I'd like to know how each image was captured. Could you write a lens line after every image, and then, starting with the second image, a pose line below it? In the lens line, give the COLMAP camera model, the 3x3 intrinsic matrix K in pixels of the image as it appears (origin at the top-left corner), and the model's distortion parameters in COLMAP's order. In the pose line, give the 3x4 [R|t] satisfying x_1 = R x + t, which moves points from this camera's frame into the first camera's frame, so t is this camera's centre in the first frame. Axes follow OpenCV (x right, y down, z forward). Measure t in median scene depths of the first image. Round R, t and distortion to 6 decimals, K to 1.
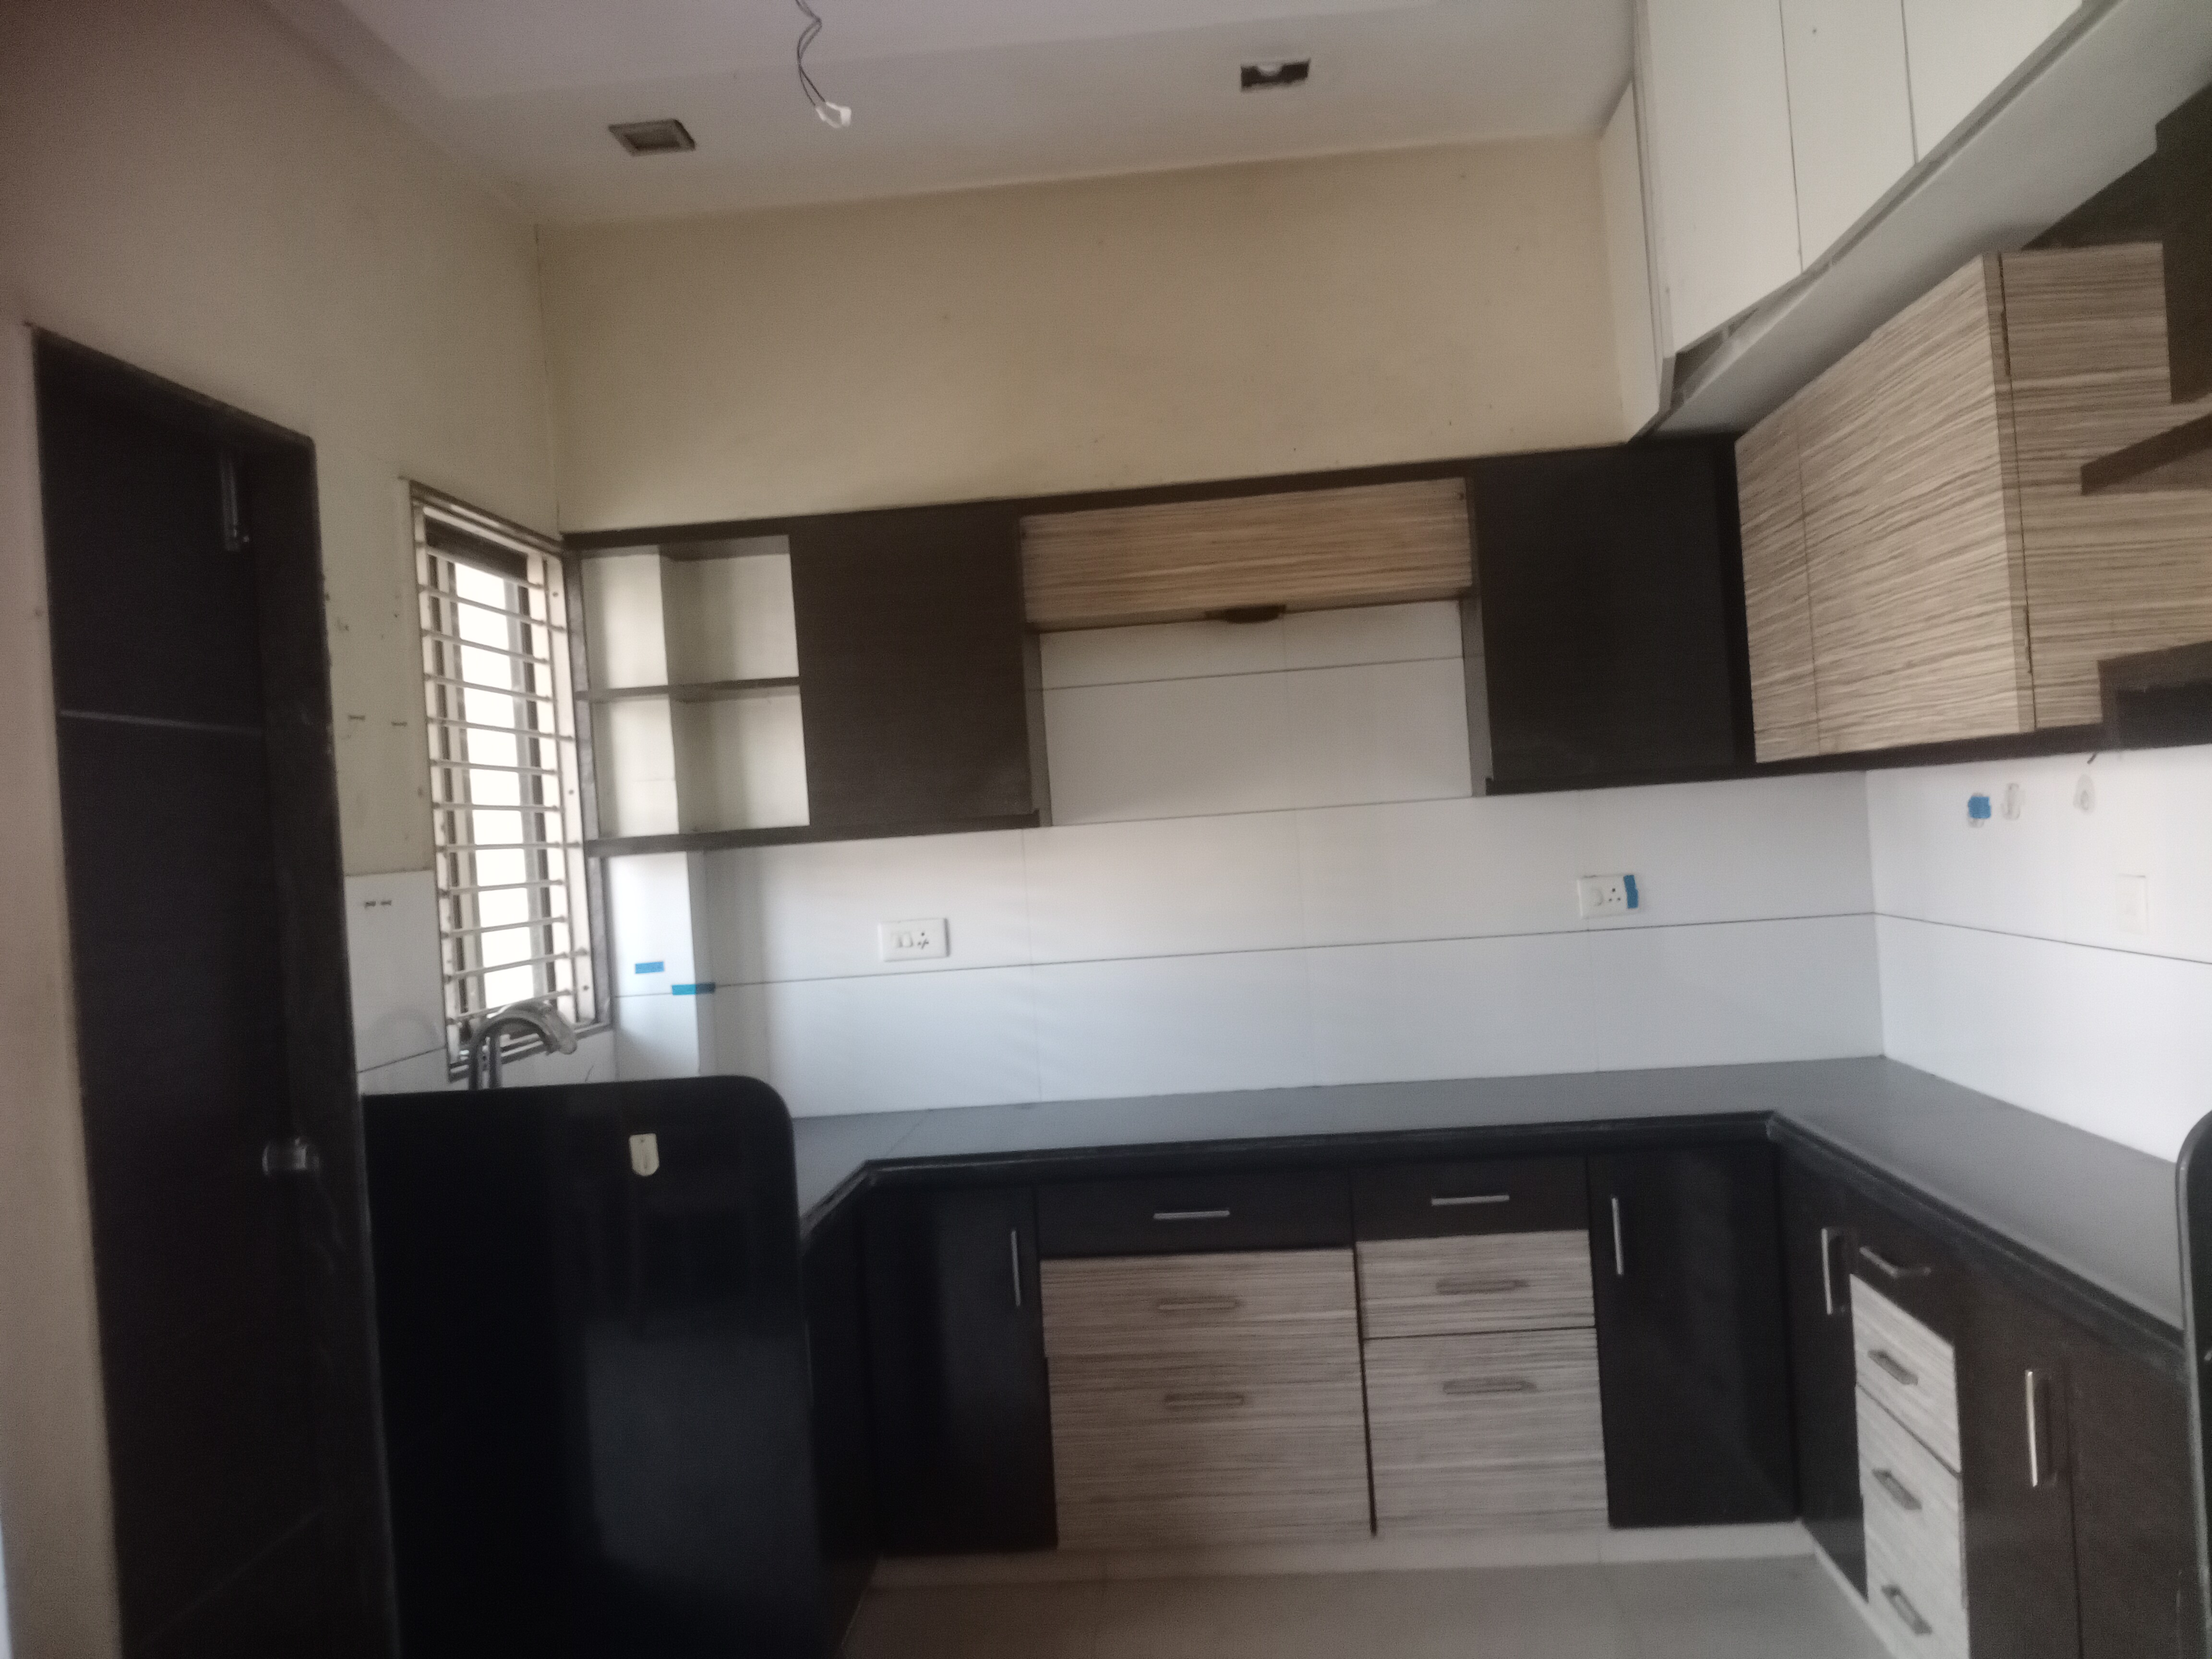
lens RADIAL K [[1852.7, 0, 1106.0], [0, 1852.7, 829.5], [0, 0, 1]] dist [0.078324, -0.139098]
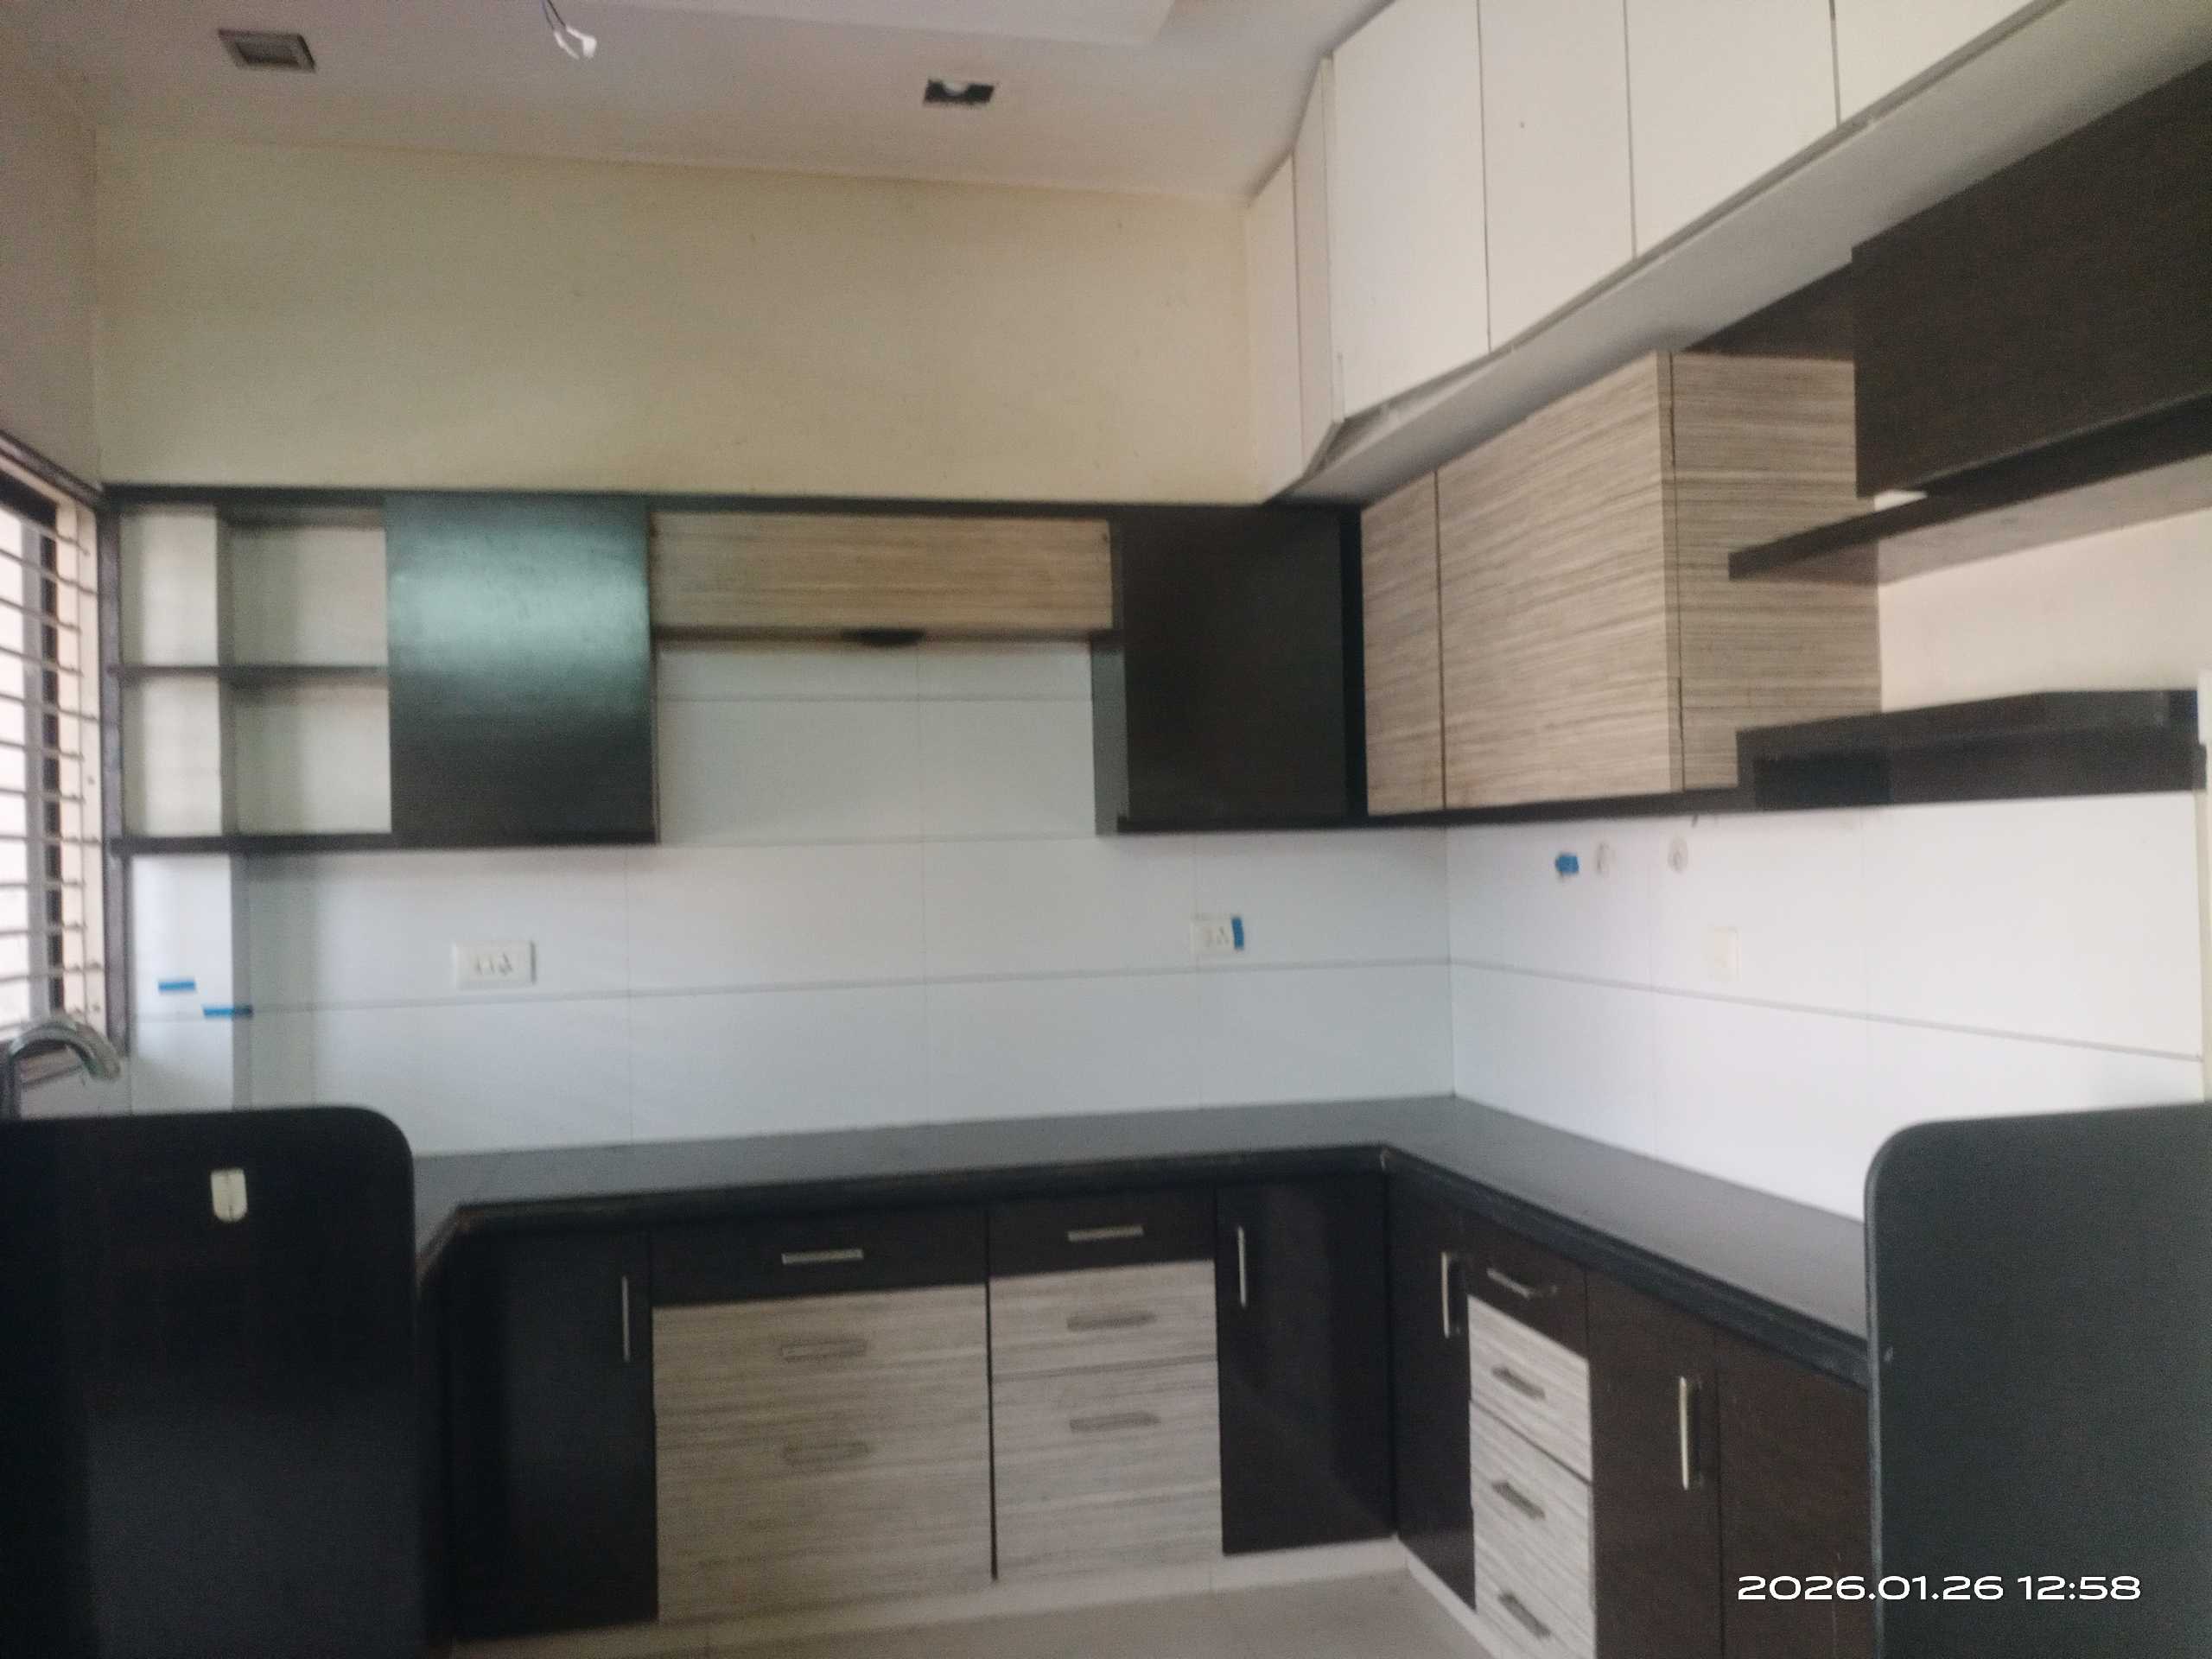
lens RADIAL K [[1841.9, 0, 1120.4], [0, 1841.9, 835.5], [0, 0, 1]] dist [0.085812, -0.157959]
pose [[0.956054, 0.047820, 0.289266, -0.094605], [-0.040824, 0.998711, -0.030175, 0.014265], [-0.290336, 0.017040, 0.956773, 0.041918]]
